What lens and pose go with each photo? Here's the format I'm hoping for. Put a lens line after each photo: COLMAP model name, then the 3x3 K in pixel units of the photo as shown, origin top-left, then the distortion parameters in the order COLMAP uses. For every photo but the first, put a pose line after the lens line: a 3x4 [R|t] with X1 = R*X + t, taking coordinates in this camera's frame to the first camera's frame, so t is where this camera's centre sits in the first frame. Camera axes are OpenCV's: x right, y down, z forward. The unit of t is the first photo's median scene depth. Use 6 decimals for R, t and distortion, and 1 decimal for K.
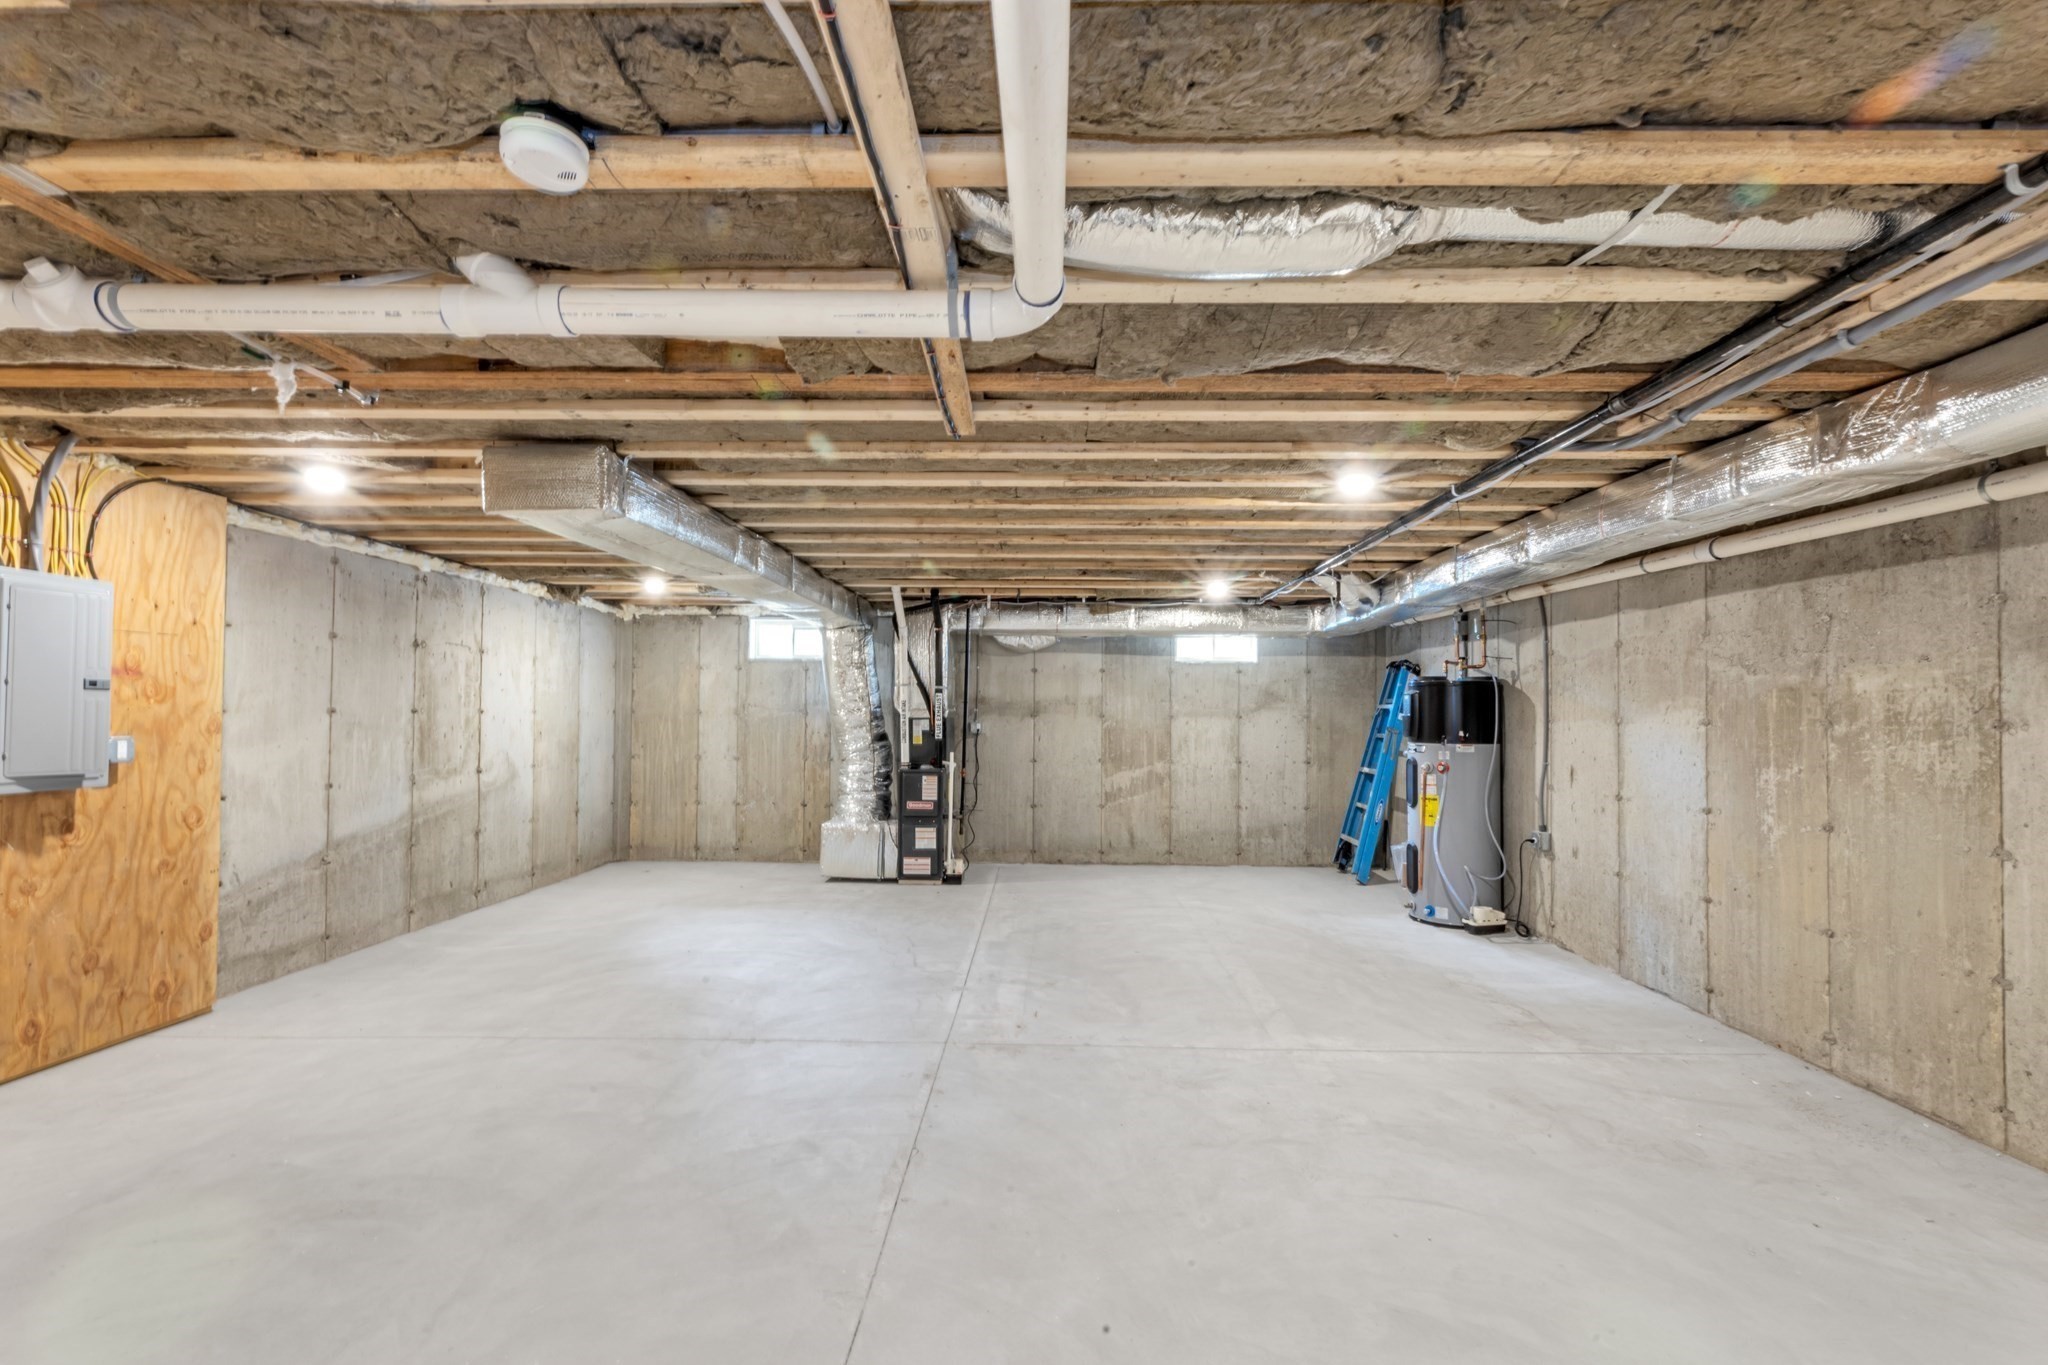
lens RADIAL K [[832.6, 0, 1049.1], [0, 832.6, 711.9], [0, 0, 1]] dist [0.000369, 0.000011]
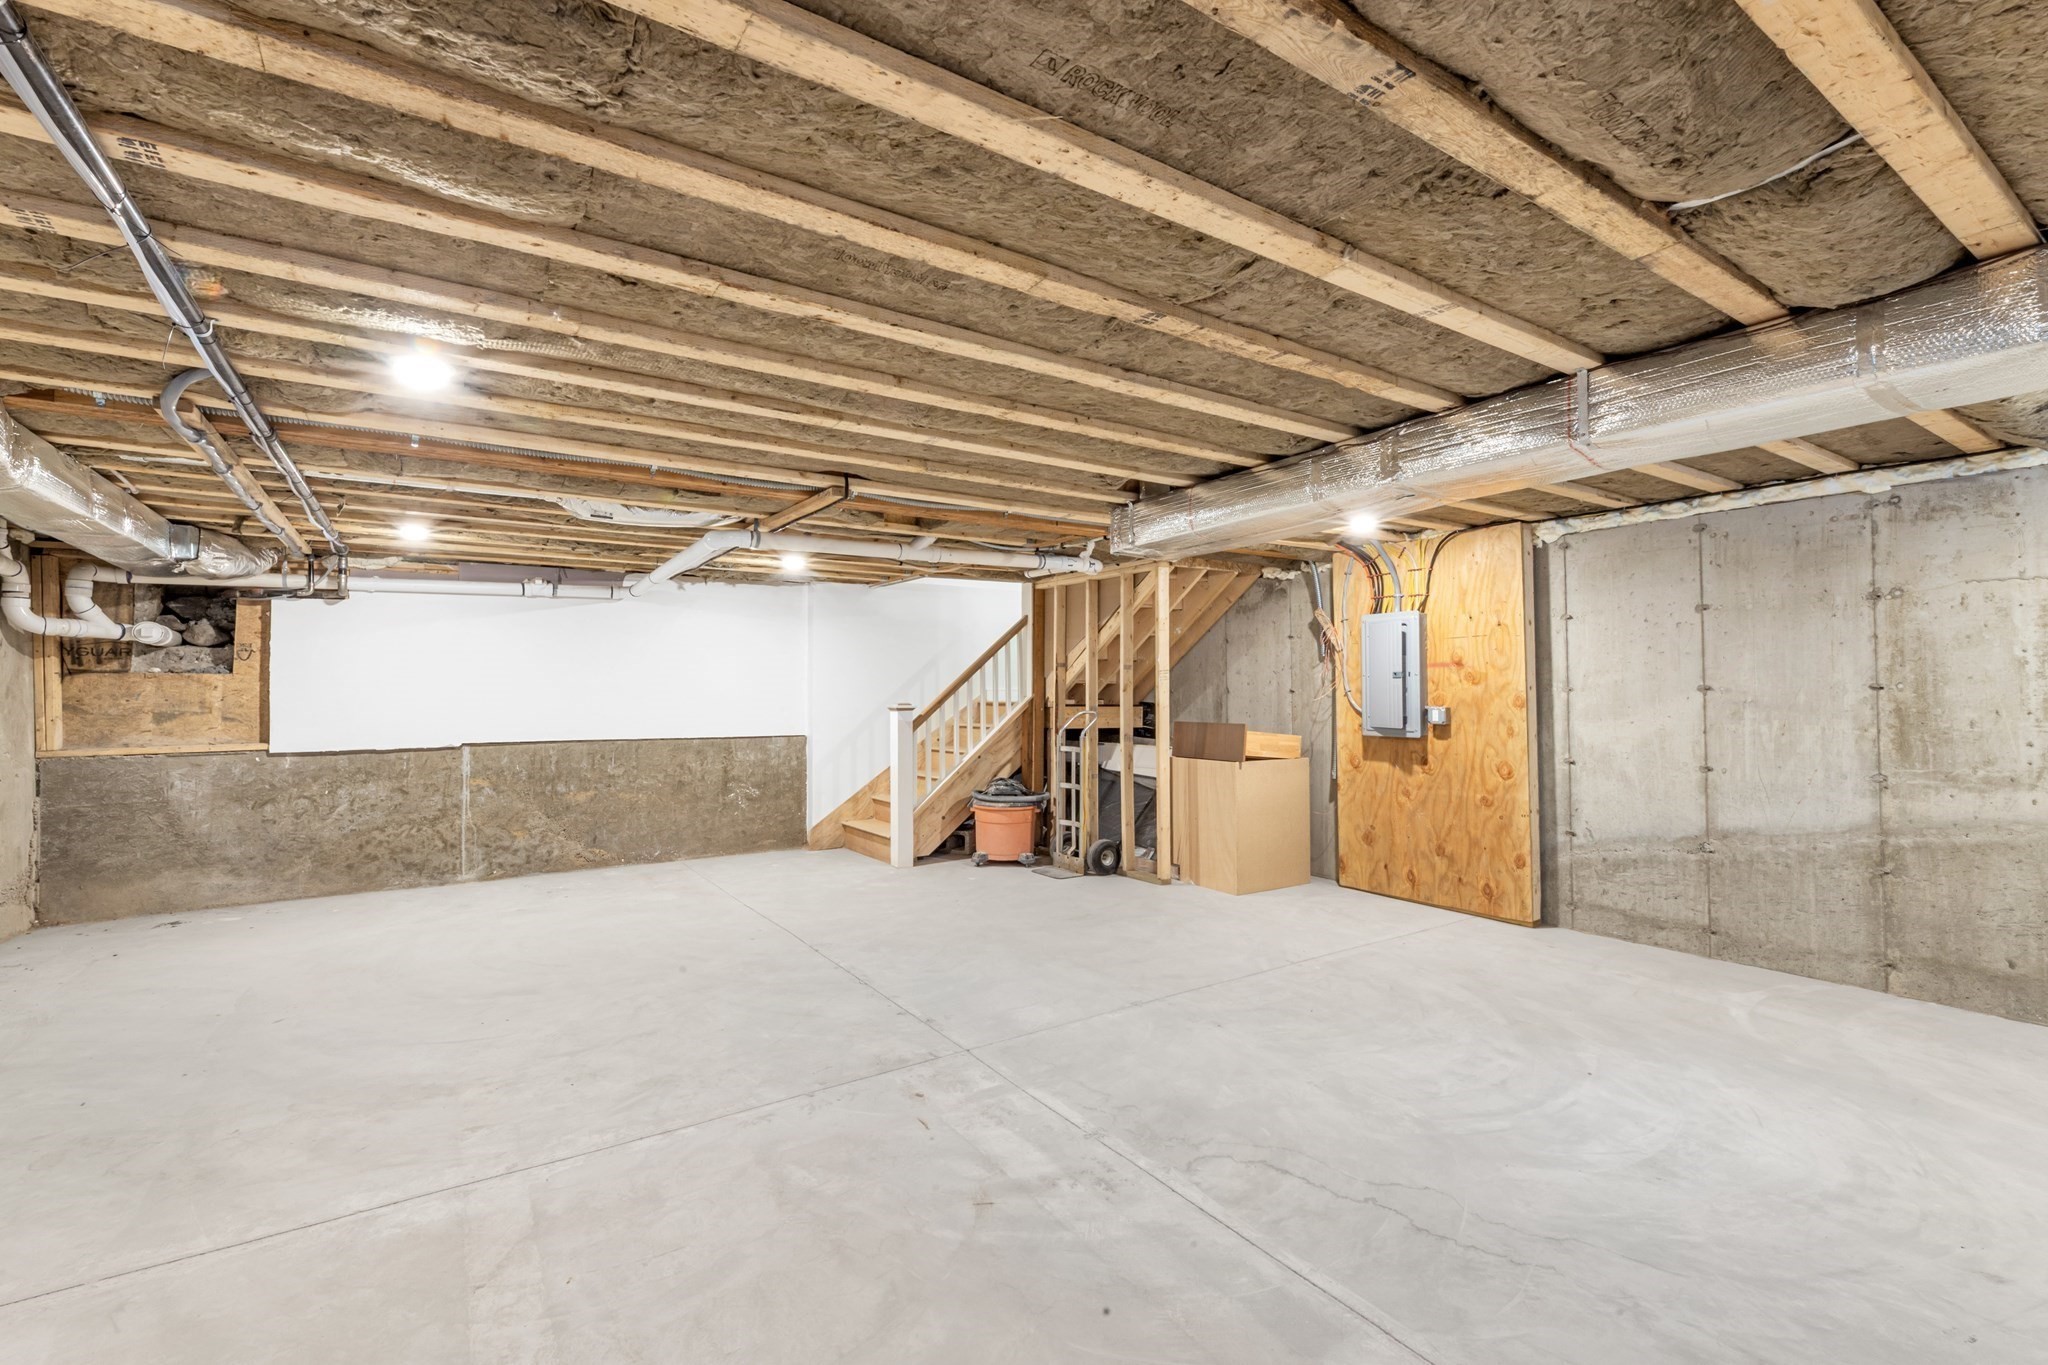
lens RADIAL K [[954.2, 0, 1181.2], [0, 954.2, 681.1], [0, 0, 1]] dist [-0.001810, 0.000085]
pose [[-0.761868, -0.011367, -0.647632, 0.360271], [0.001618, 0.999809, -0.019453, 0.013830], [0.647730, -0.015868, -0.761705, 1.866215]]
